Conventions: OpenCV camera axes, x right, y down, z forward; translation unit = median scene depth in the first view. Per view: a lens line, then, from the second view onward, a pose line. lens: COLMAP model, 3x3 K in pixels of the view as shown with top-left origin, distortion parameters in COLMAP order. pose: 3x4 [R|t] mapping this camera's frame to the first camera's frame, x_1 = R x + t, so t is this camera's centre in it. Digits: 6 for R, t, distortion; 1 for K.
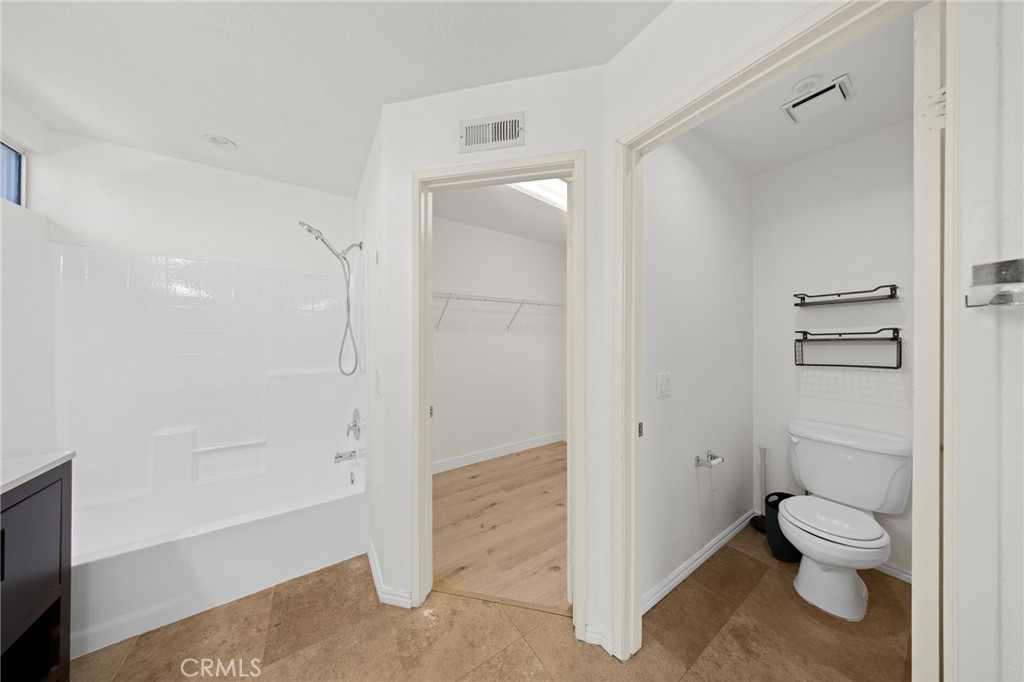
lens RADIAL K [[297.1, 0, 512.0], [0, 297.1, 340.7], [0, 0, 1]] dist [-0.001058, -0.000290]
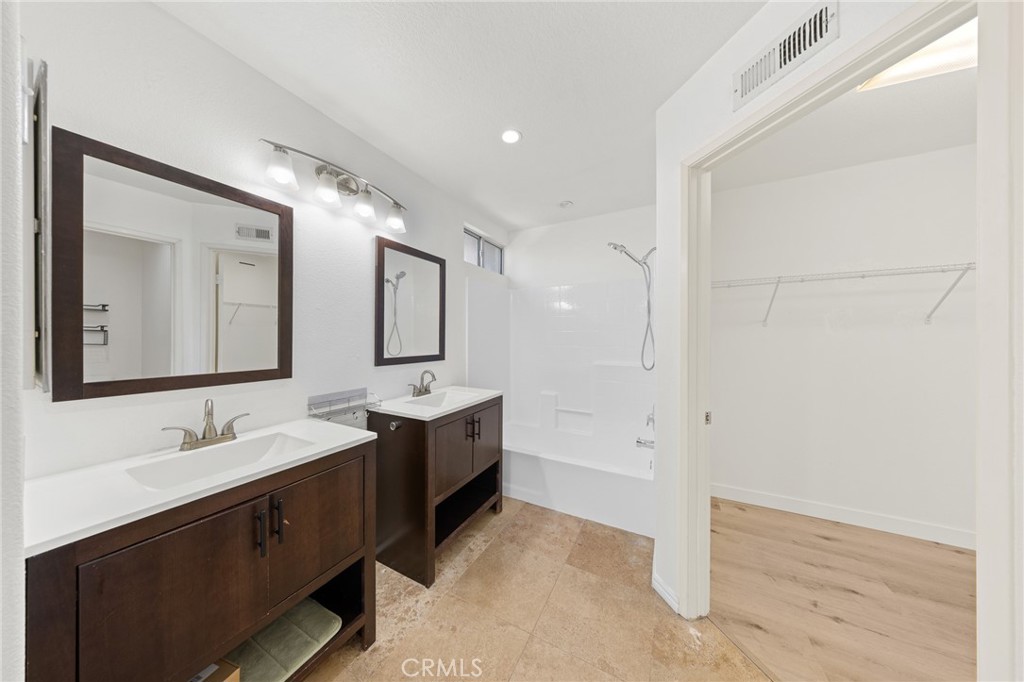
lens RADIAL K [[297.1, 0, 512.2], [0, 297.1, 340.1], [0, 0, 1]] dist [-0.001058, -0.000290]
pose [[0.481414, 0.007009, -0.876466, 0.190321], [-0.009629, 0.999950, 0.002708, 0.009925], [0.876441, 0.007136, 0.481457, 0.043761]]
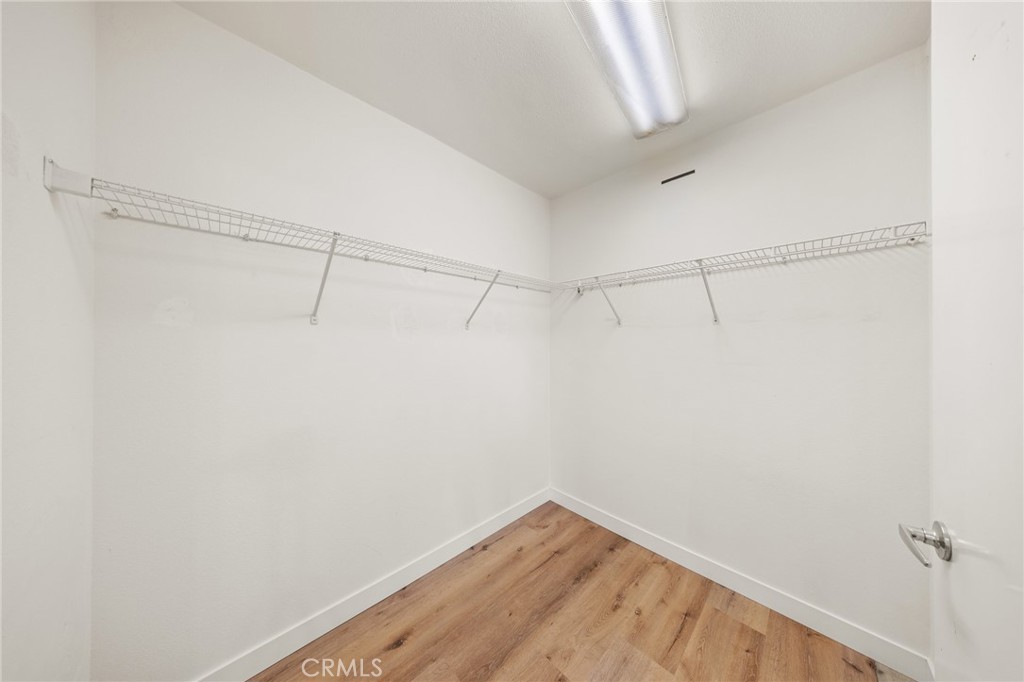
lens RADIAL K [[297.1, 0, 513.5], [0, 297.1, 343.9], [0, 0, 1]] dist [-0.001058, -0.000290]
pose [[0.981418, 0.003722, 0.191844, -0.067270], [-0.004343, 0.999987, 0.002817, -0.013404], [-0.191831, -0.003598, 0.981421, 0.817945]]
